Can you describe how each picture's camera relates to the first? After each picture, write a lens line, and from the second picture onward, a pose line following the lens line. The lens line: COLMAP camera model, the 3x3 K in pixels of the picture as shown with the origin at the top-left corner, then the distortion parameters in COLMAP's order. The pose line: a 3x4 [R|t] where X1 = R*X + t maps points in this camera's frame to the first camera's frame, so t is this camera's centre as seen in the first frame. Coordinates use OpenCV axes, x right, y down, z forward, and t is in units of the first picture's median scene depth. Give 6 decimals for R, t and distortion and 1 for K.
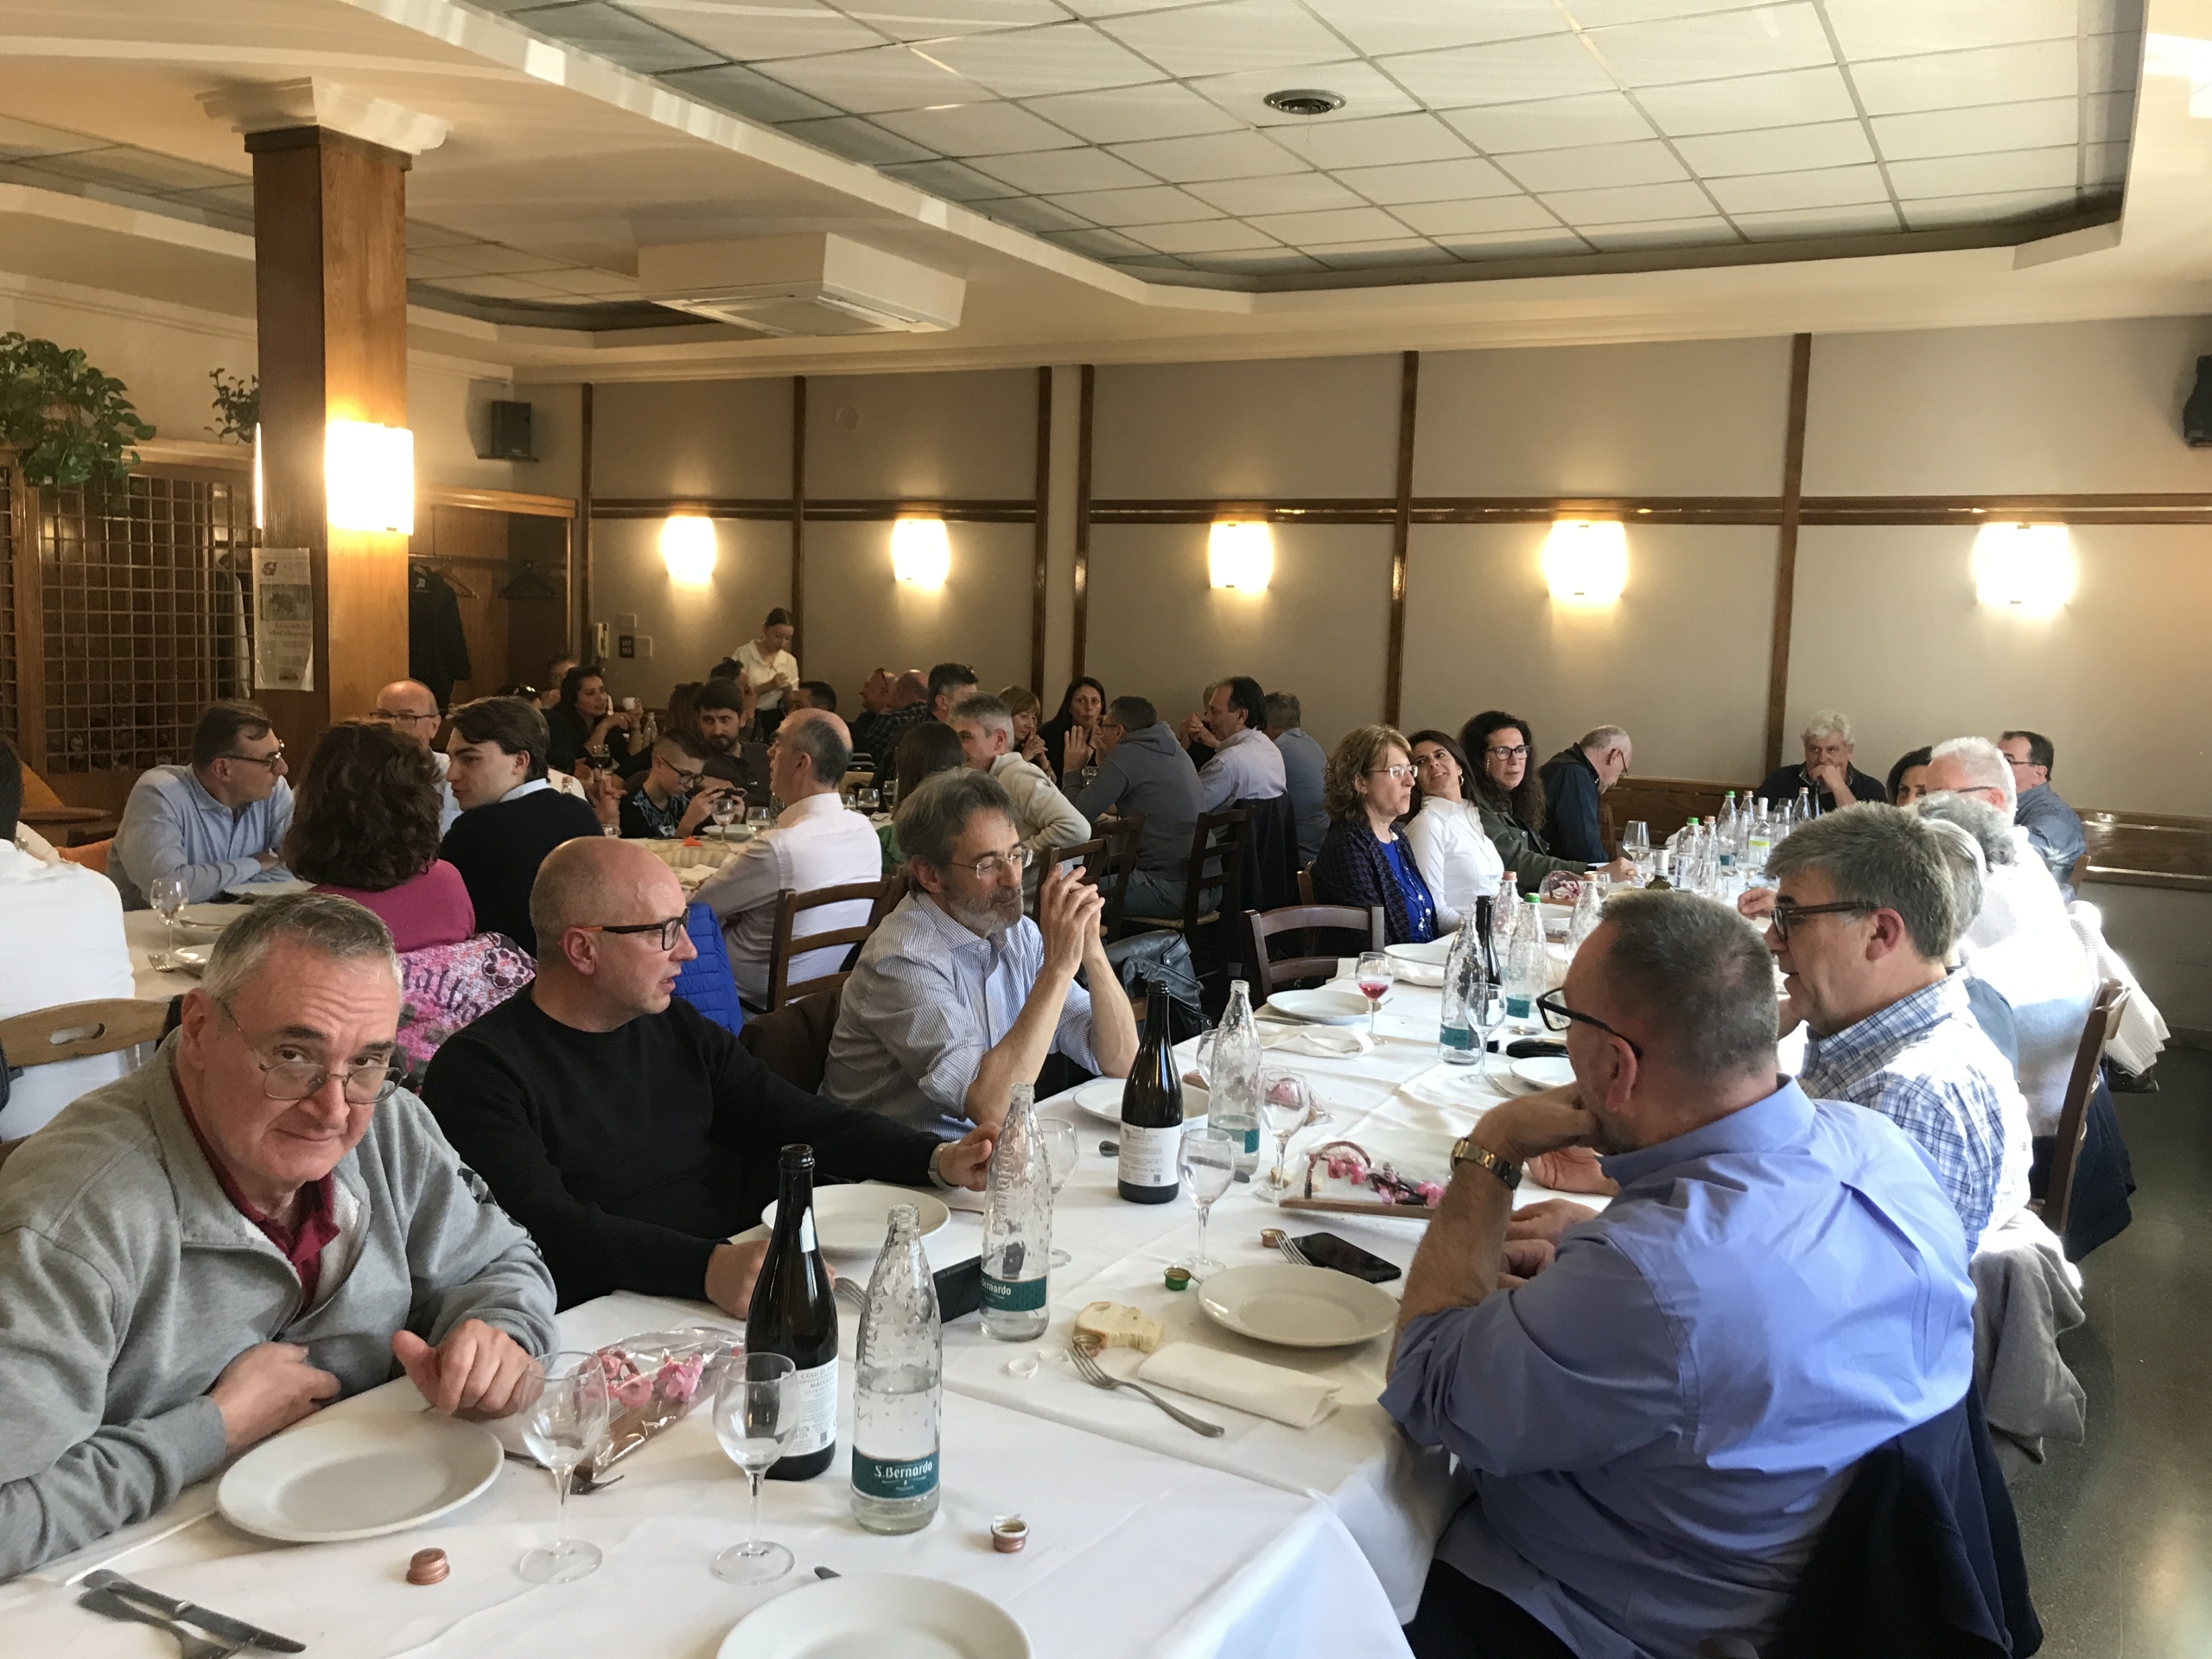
lens RADIAL K [[1811.7, 0, 1106.0], [0, 1811.7, 829.5], [0, 0, 1]] dist [0.018470, -0.004881]
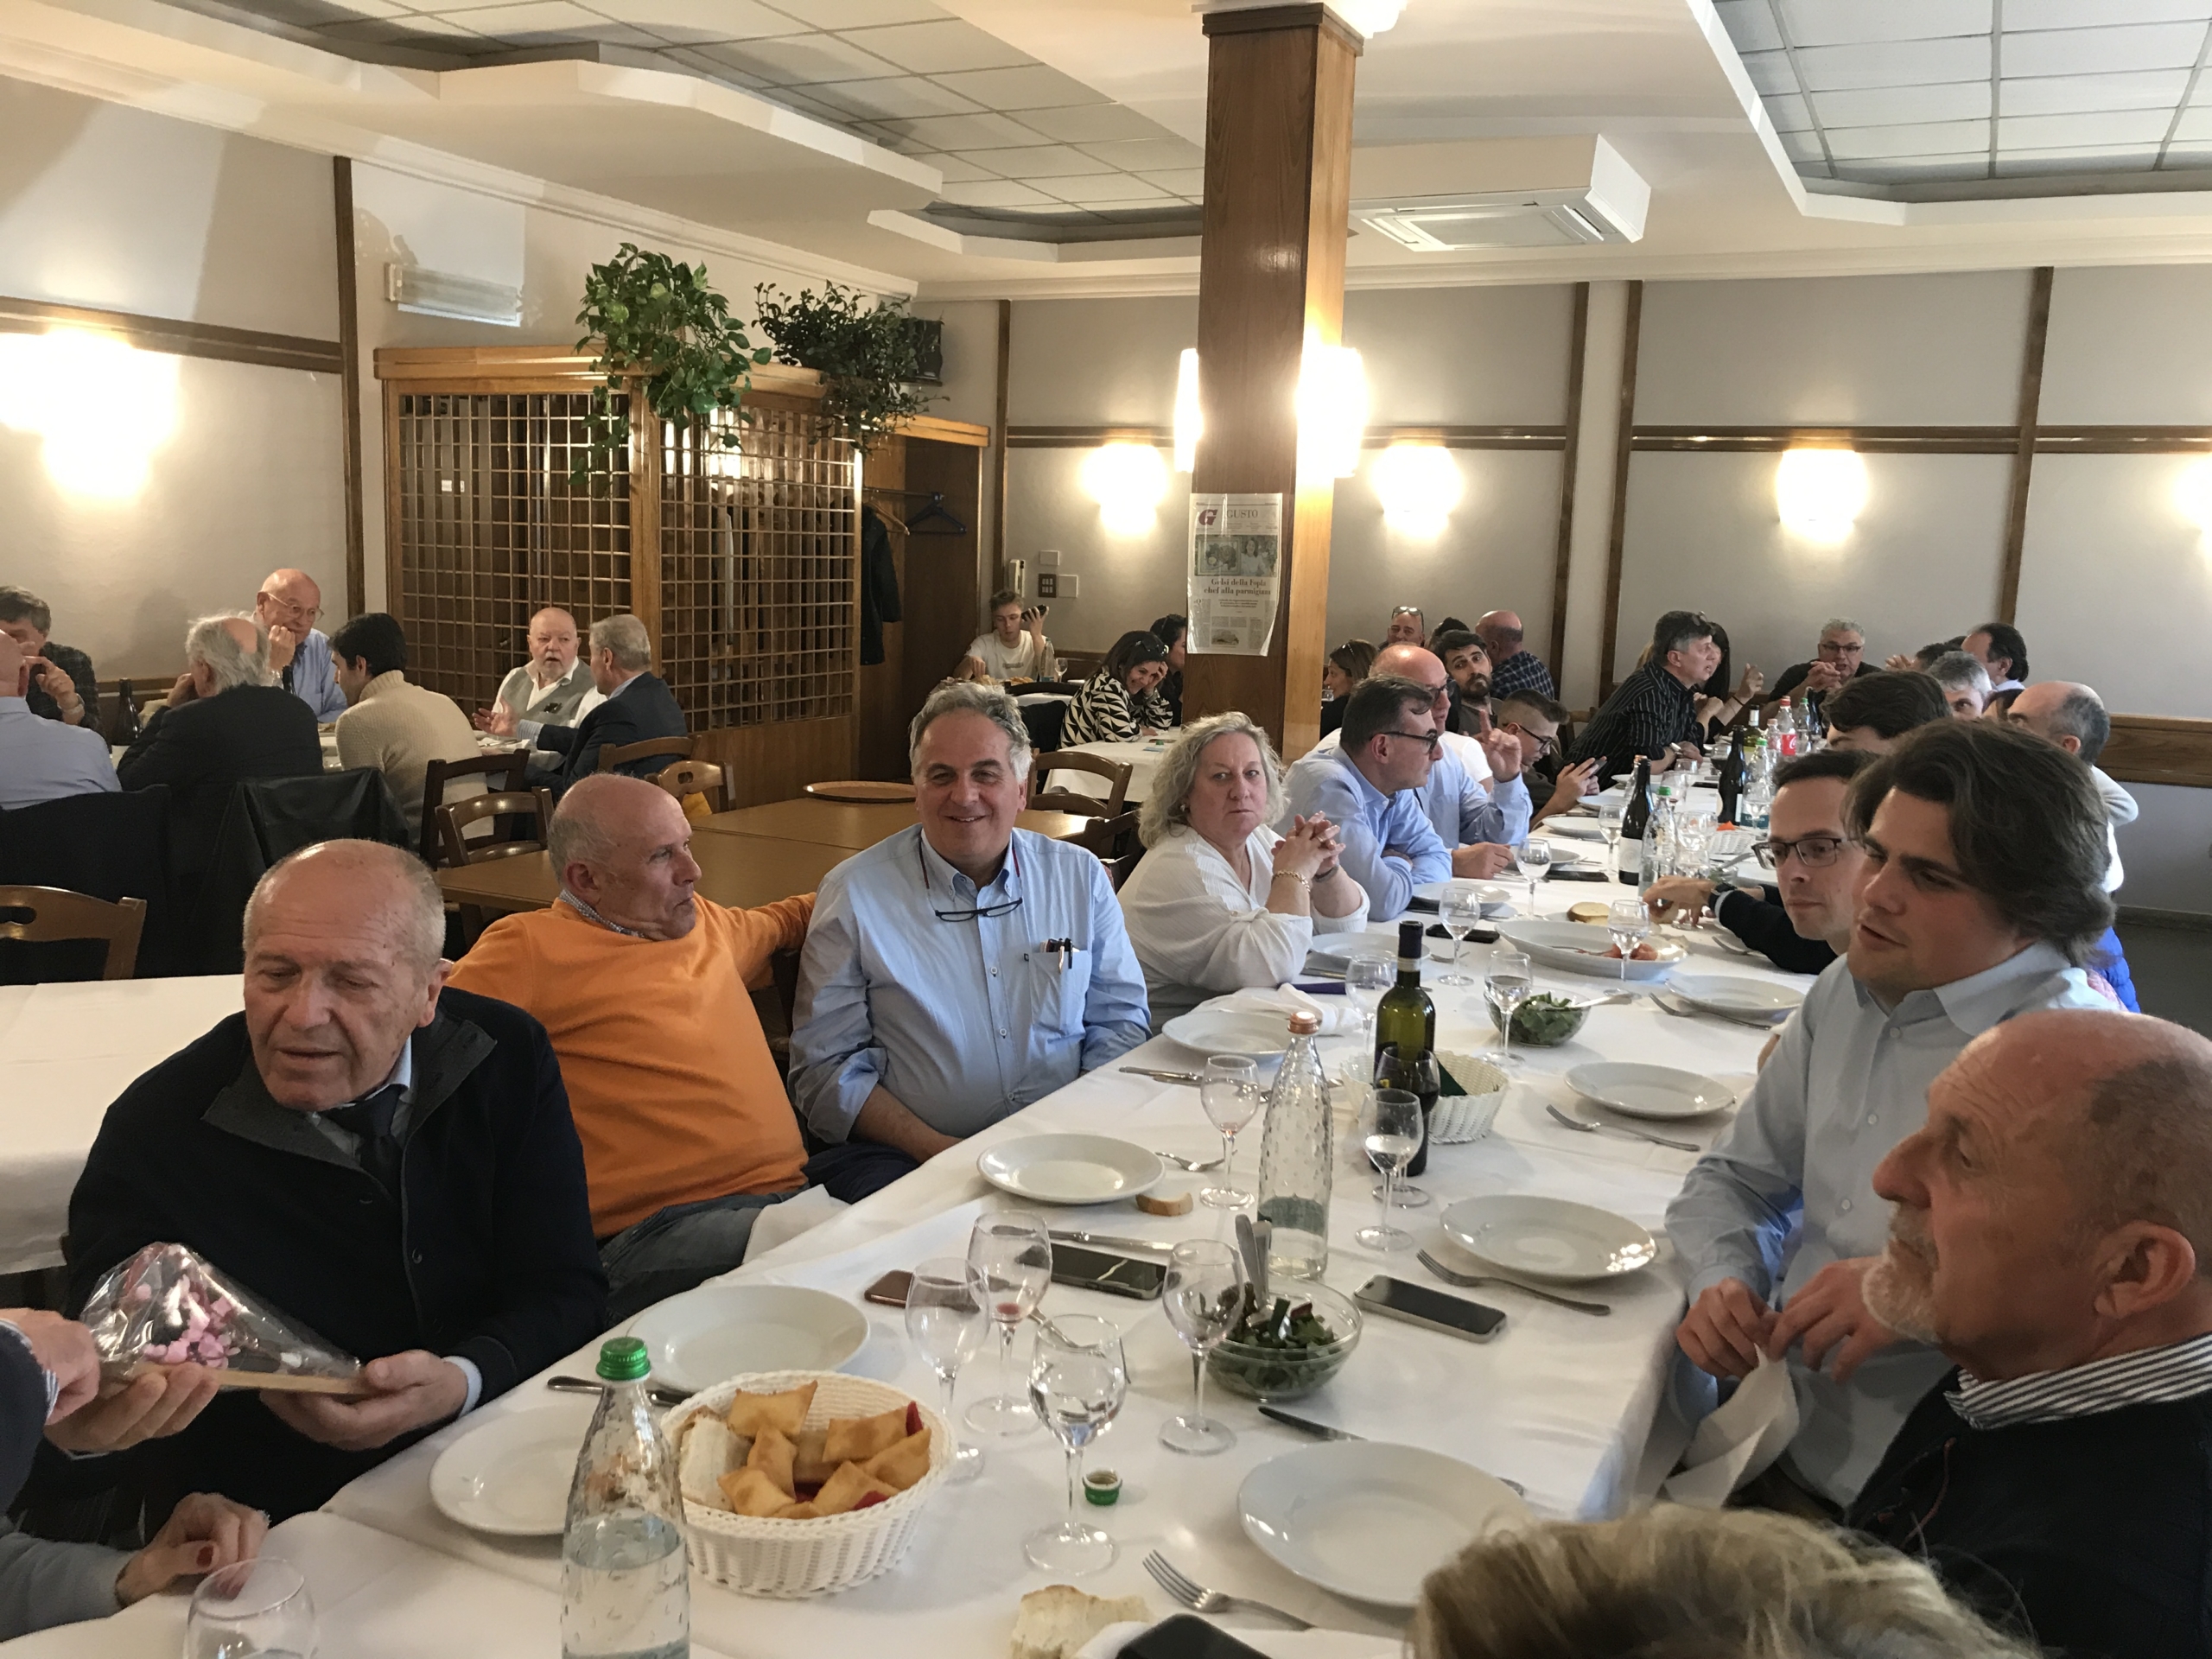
lens RADIAL K [[1832.0, 0, 1099.2], [0, 1832.0, 794.3], [0, 0, 1]] dist [0.009522, -0.000363]
pose [[0.997941, -0.014293, 0.062531, -0.343369], [0.012939, 0.999674, 0.022005, -0.016473], [-0.062825, -0.021151, 0.997800, 0.070121]]
